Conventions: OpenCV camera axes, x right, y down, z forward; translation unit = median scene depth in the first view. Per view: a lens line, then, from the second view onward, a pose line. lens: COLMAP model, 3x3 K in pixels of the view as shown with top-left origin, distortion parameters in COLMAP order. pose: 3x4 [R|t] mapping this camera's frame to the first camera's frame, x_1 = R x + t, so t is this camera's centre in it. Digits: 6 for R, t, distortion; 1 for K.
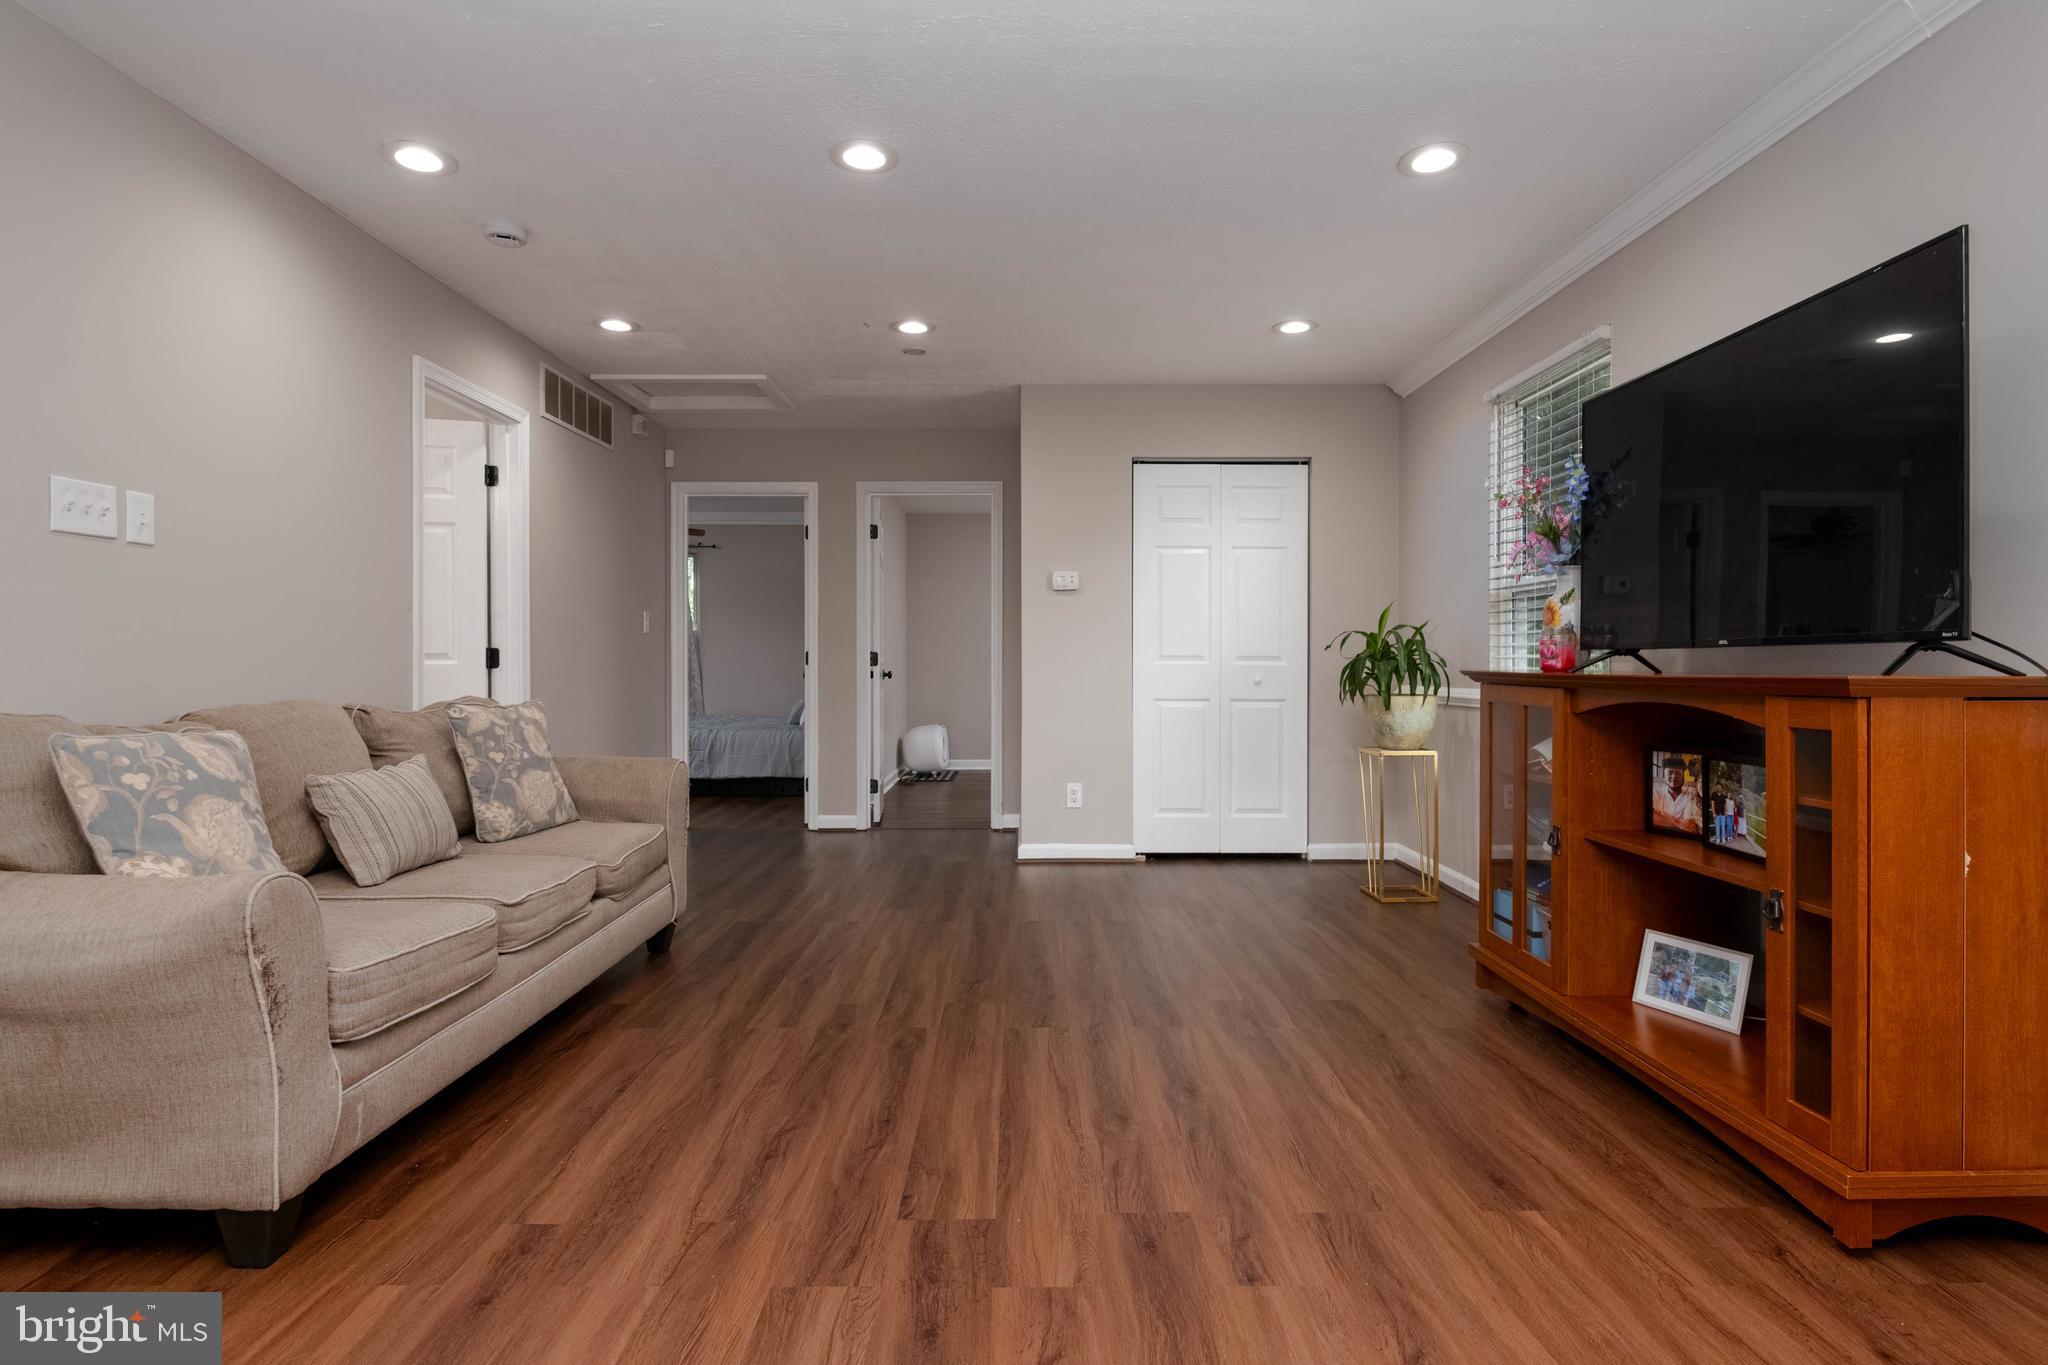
lens RADIAL K [[1038.7, 0, 1026.2], [0, 1038.7, 665.2], [0, 0, 1]] dist [-0.000847, -0.000708]
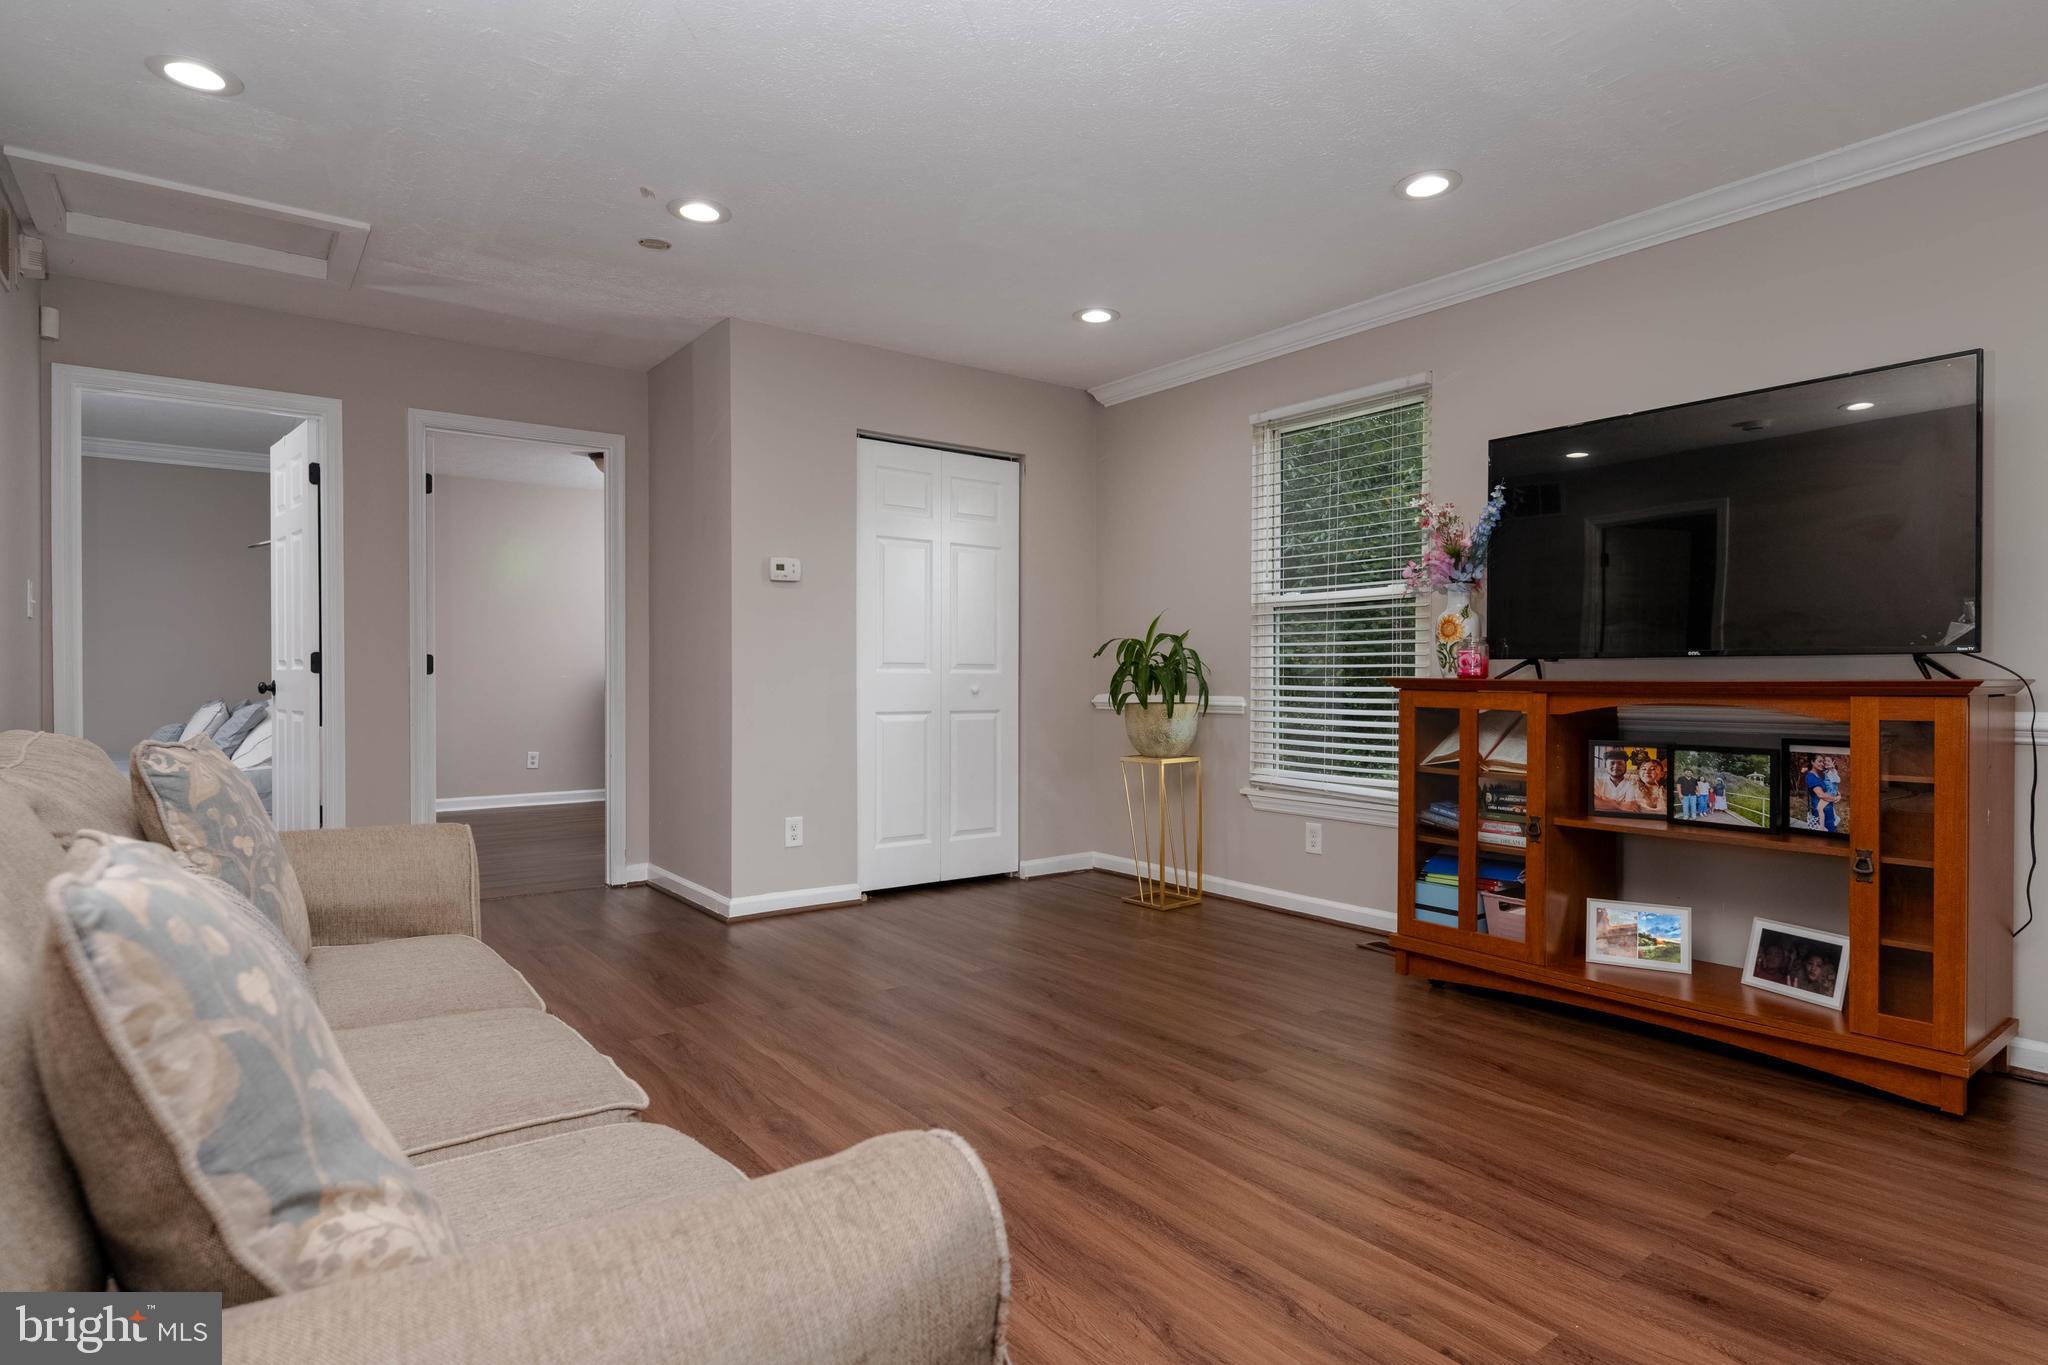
lens RADIAL K [[1081.0, 0, 1027.2], [0, 1081.0, 689.7], [0, 0, 1]] dist [-0.000881, -0.000419]
pose [[0.800096, -0.007172, 0.599829, -0.622595], [-0.000215, 0.999925, 0.012242, 0.004851], [-0.599871, -0.009924, 0.800035, 0.401578]]
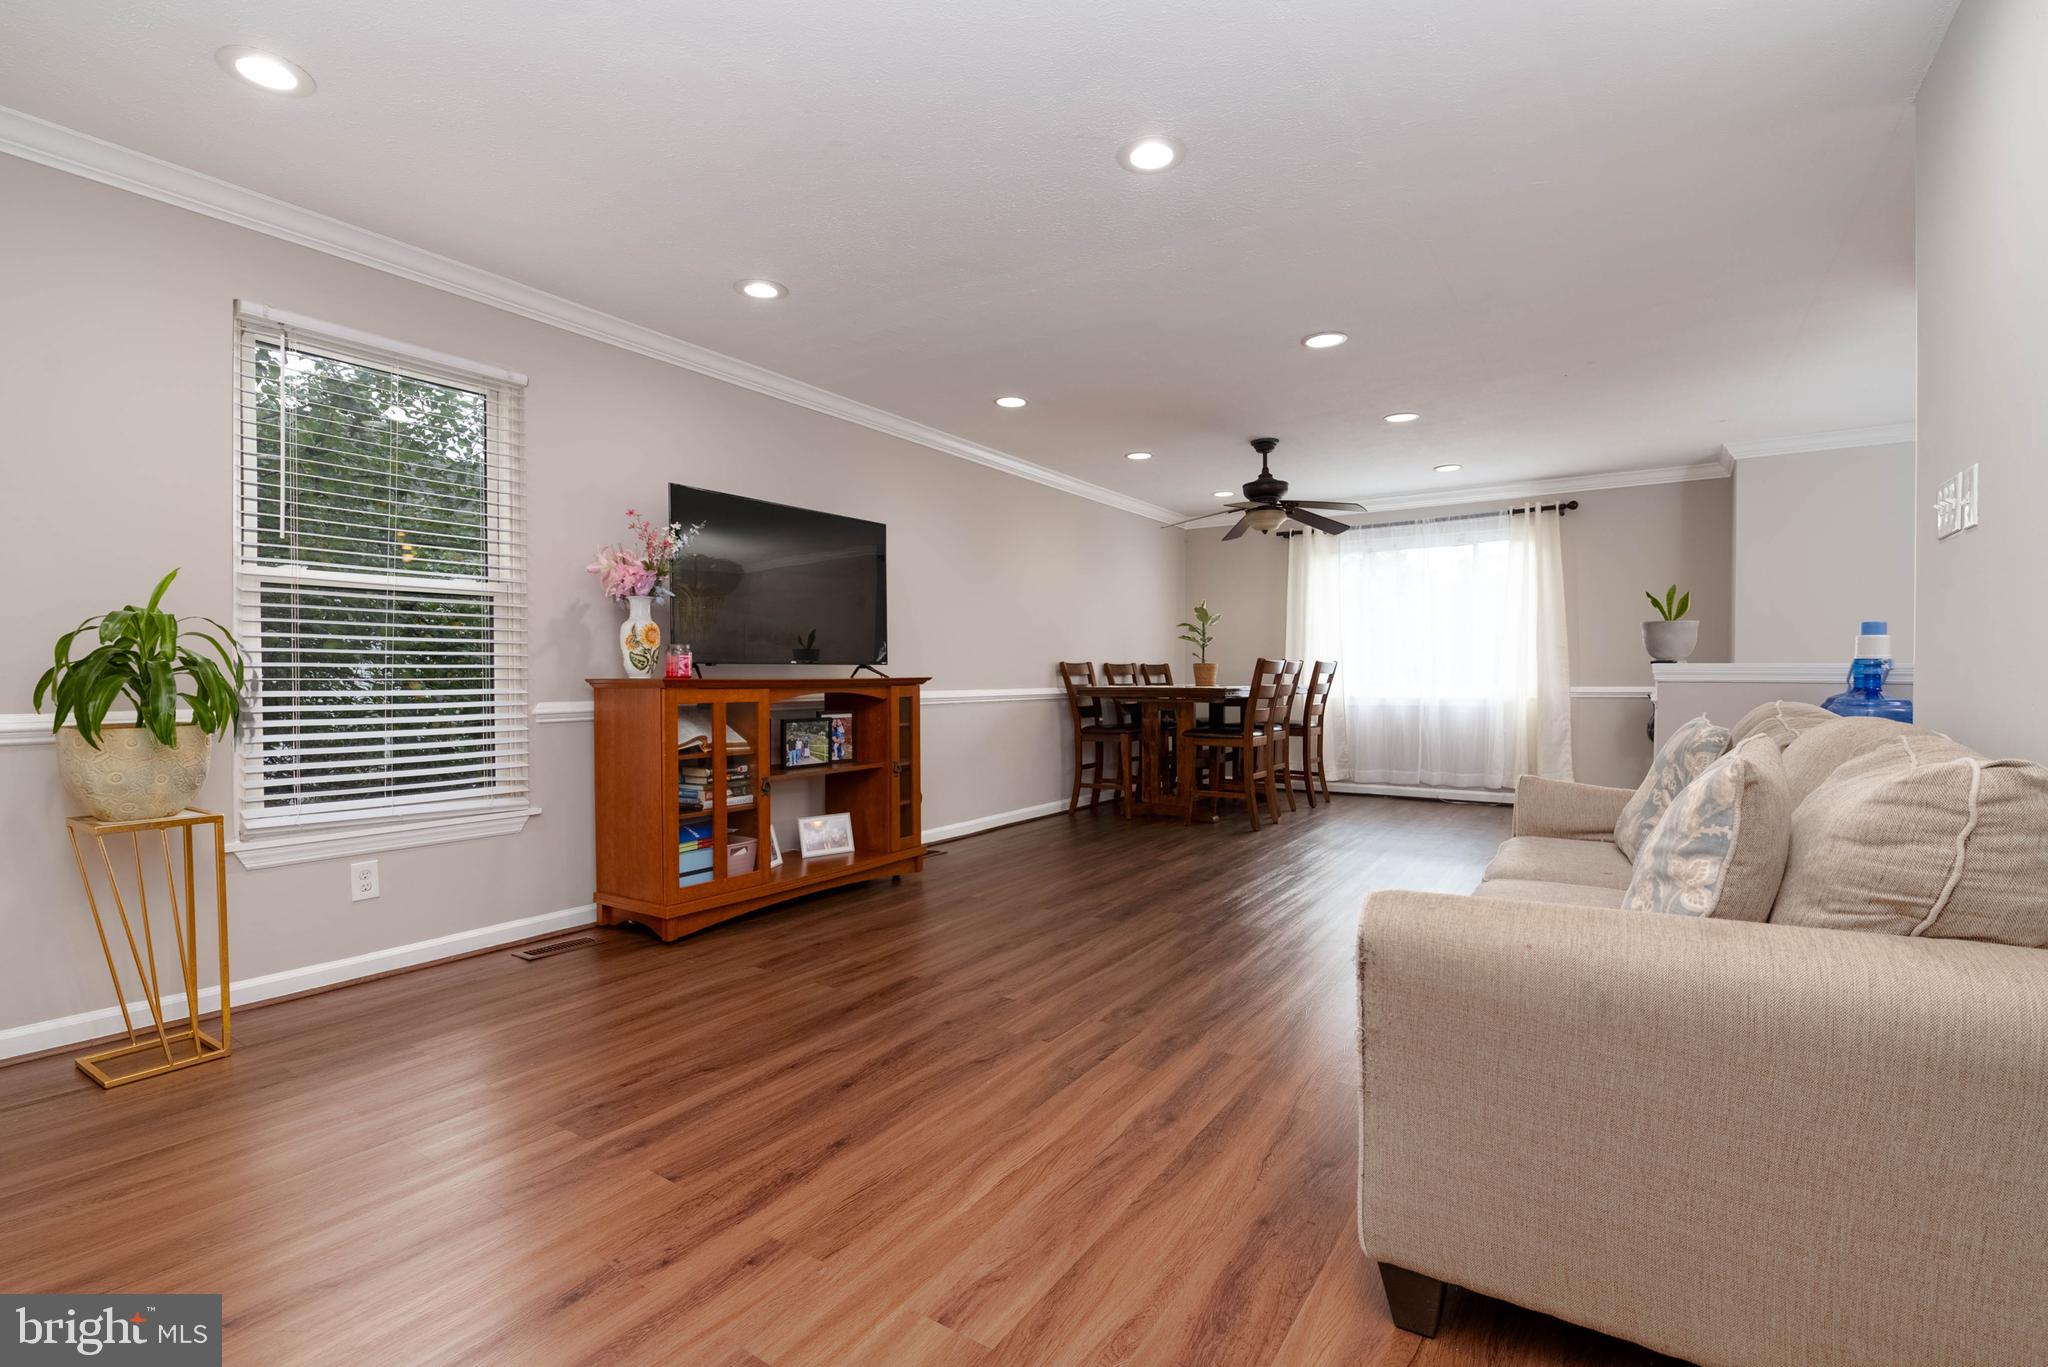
lens RADIAL K [[913.2, 0, 1046.2], [0, 913.2, 689.4], [0, 0, 1]] dist [-0.003356, -0.000511]
pose [[-0.838011, -0.007480, 0.545602, -0.587881], [0.002041, 0.999856, 0.016842, 0.001457], [-0.545649, 0.015228, -0.837875, 1.918685]]
